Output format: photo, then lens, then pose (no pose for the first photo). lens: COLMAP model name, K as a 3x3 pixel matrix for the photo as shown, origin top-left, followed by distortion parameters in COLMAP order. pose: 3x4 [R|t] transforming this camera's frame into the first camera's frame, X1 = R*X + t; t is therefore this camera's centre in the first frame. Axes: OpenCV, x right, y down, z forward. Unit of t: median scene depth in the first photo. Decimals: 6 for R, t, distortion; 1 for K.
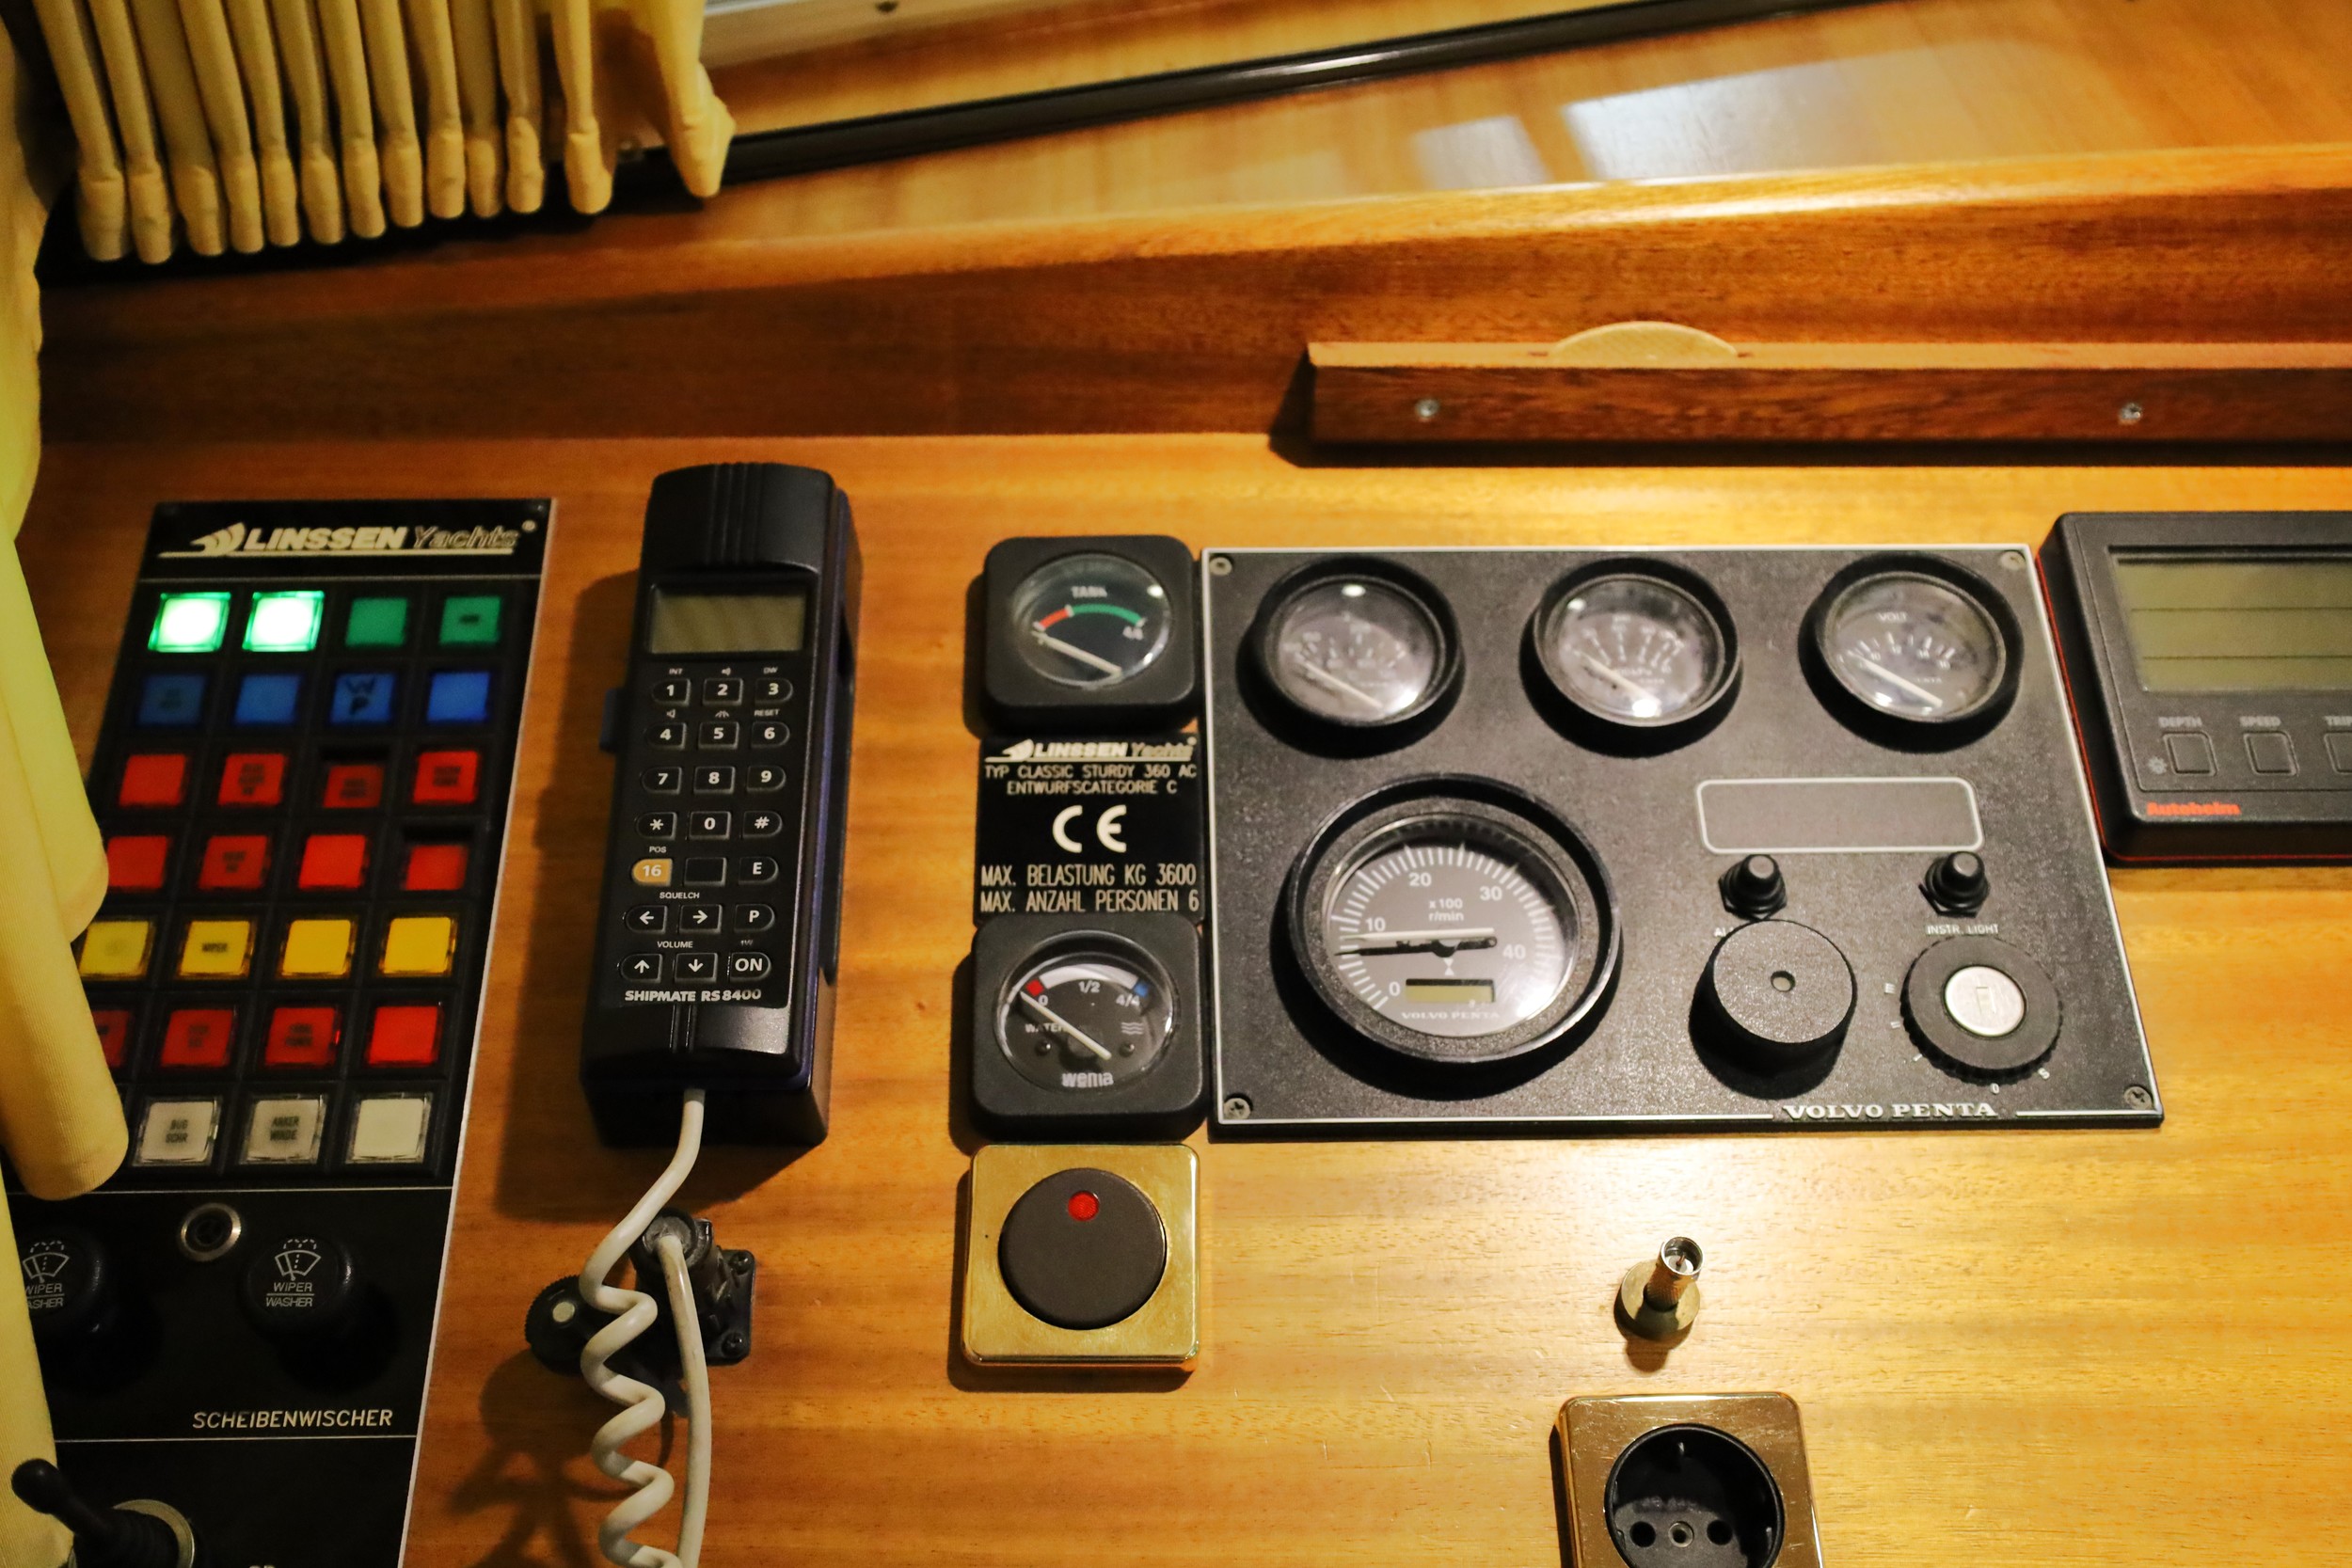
lens RADIAL K [[2690.4, 0, 1169.4], [0, 2690.4, 793.6], [0, 0, 1]] dist [0.008741, 0.000000]
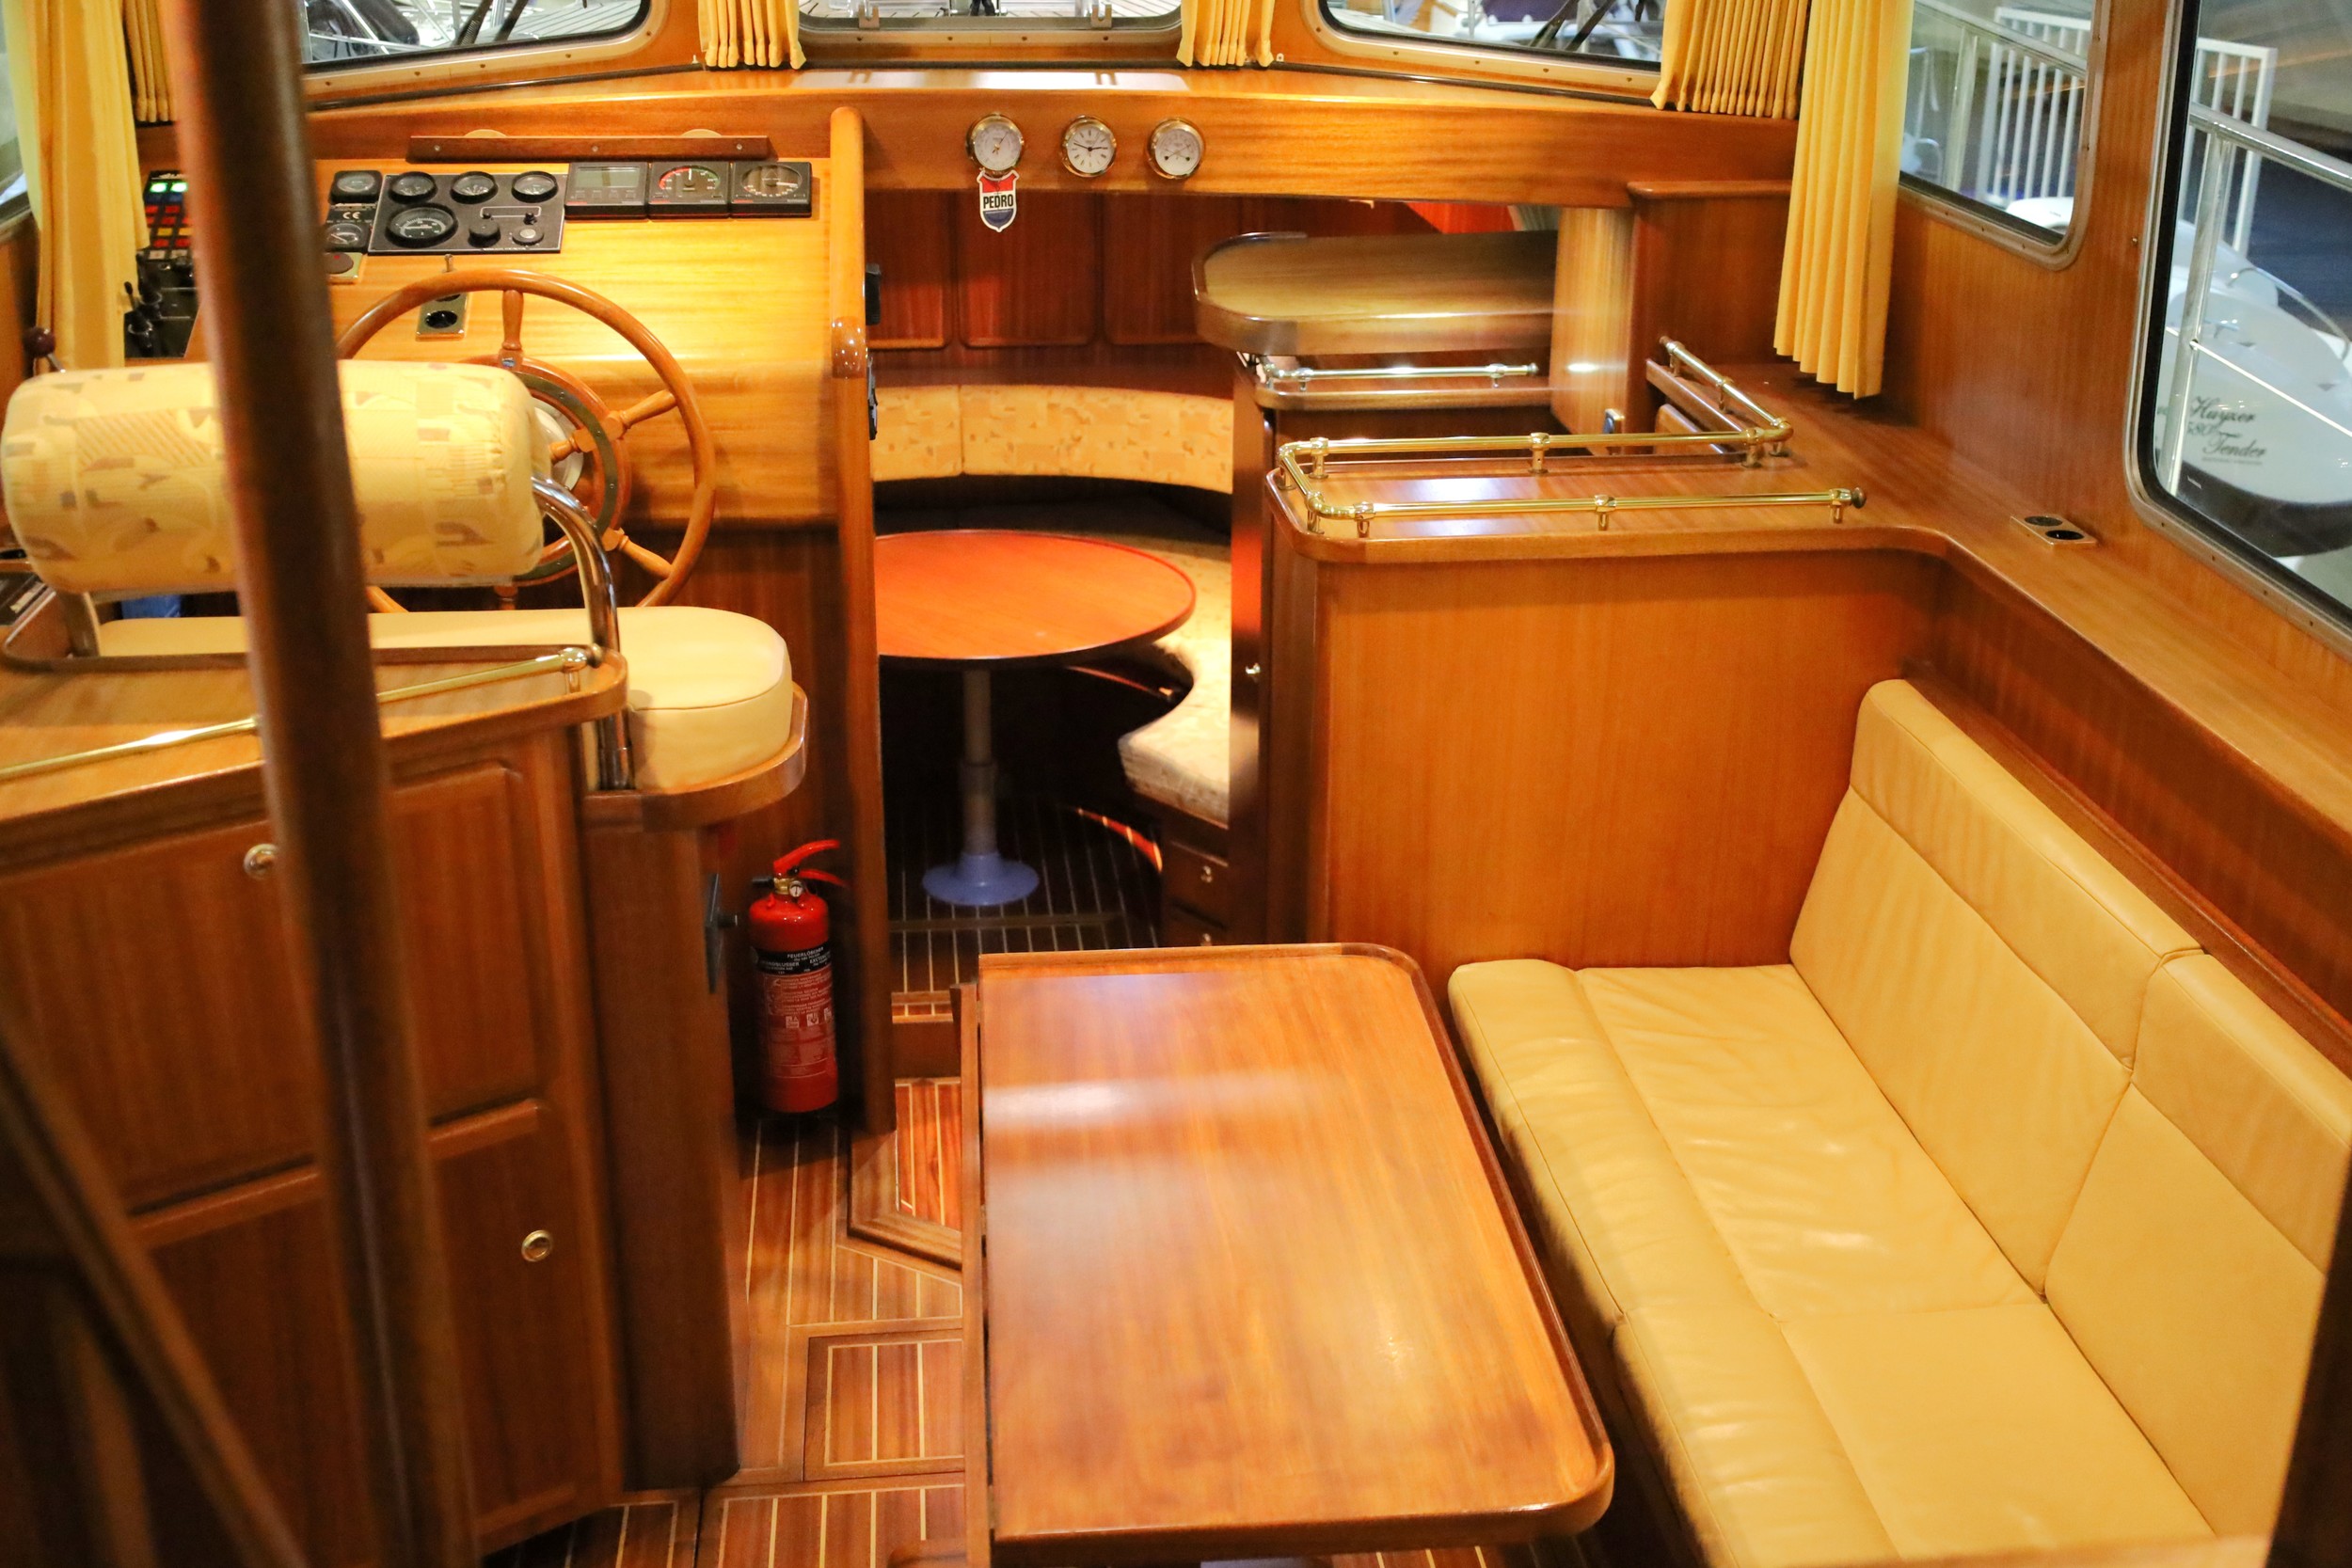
lens RADIAL K [[2690.4, 0, 1177.2], [0, 2690.4, 791.9], [0, 0, 1]] dist [0.008741, 0.000000]
pose [[0.996363, -0.030732, 0.079473, 0.966487], [0.047834, 0.973593, -0.223222, 2.037117], [-0.070515, 0.226212, 0.971522, -3.341390]]
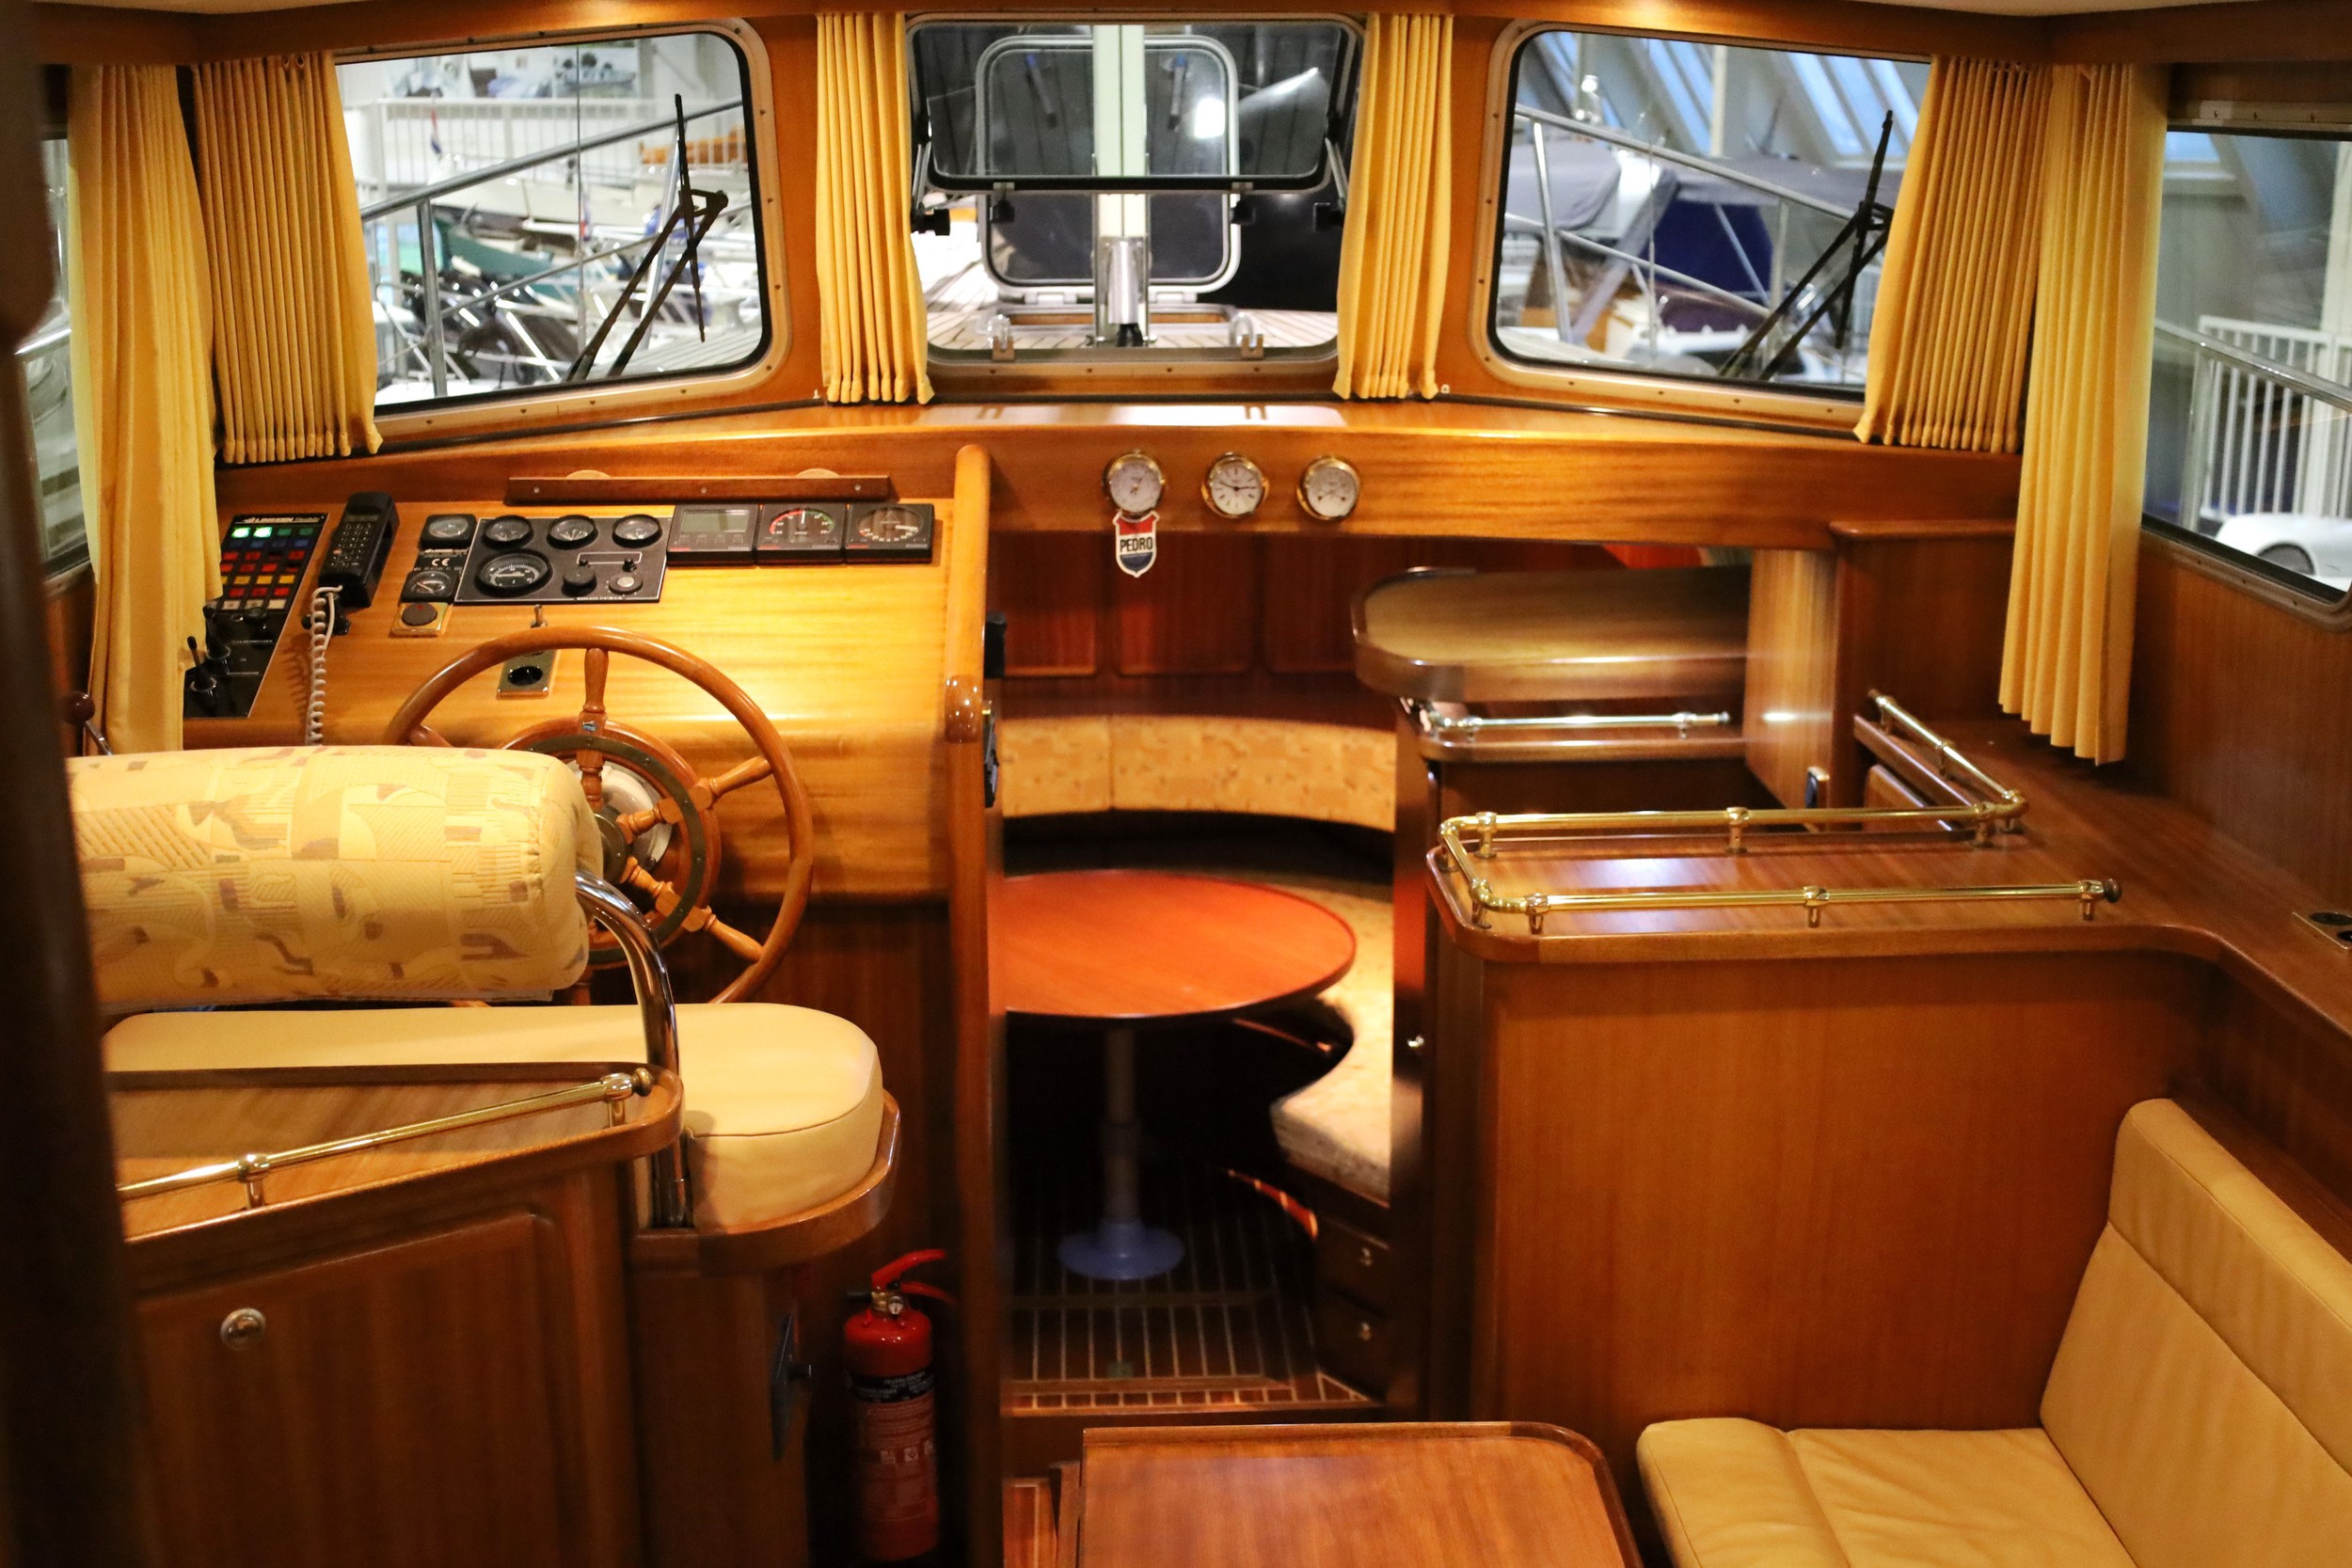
lens RADIAL K [[2690.4, 0, 1162.5], [0, 2690.4, 784.3], [0, 0, 1]] dist [0.008741, 0.000000]
pose [[0.999810, -0.015311, 0.012093, 1.046164], [0.018457, 0.943126, -0.331923, 1.761234], [-0.006323, 0.332083, 0.943229, -2.924632]]
